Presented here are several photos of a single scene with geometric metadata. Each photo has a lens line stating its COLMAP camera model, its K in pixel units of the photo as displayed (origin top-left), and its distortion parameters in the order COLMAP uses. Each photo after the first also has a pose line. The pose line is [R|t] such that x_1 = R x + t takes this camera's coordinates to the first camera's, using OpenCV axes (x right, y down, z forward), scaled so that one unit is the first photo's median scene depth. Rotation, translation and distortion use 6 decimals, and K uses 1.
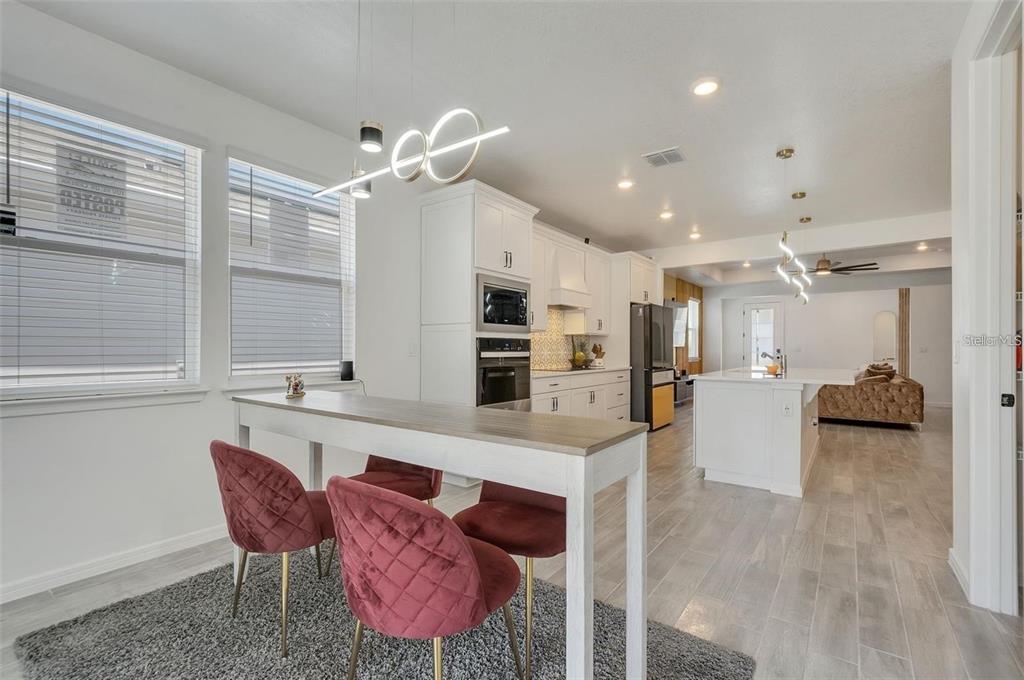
lens RADIAL K [[457.7, 0, 487.6], [0, 457.7, 341.9], [0, 0, 1]] dist [-0.001808, -0.001225]
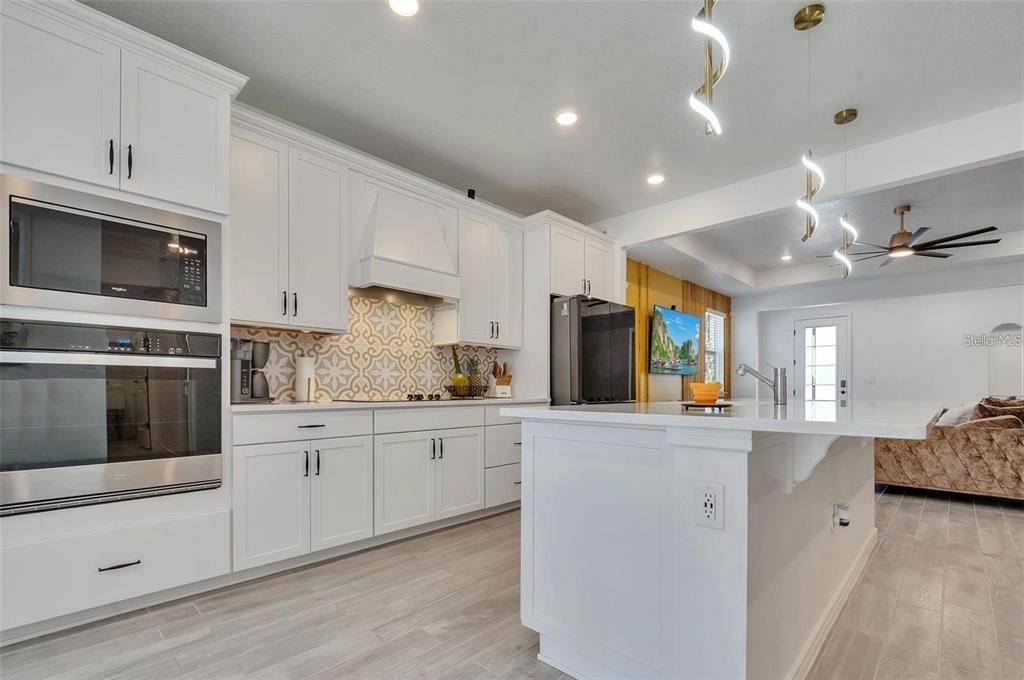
lens RADIAL K [[457.7, 0, 490.7], [0, 457.7, 384.0], [0, 0, 1]] dist [-0.001808, -0.001225]
pose [[0.992213, -0.000722, -0.124555, 0.309915], [0.001326, 0.999988, 0.004764, 0.032210], [0.124550, -0.004892, 0.992201, 0.374384]]
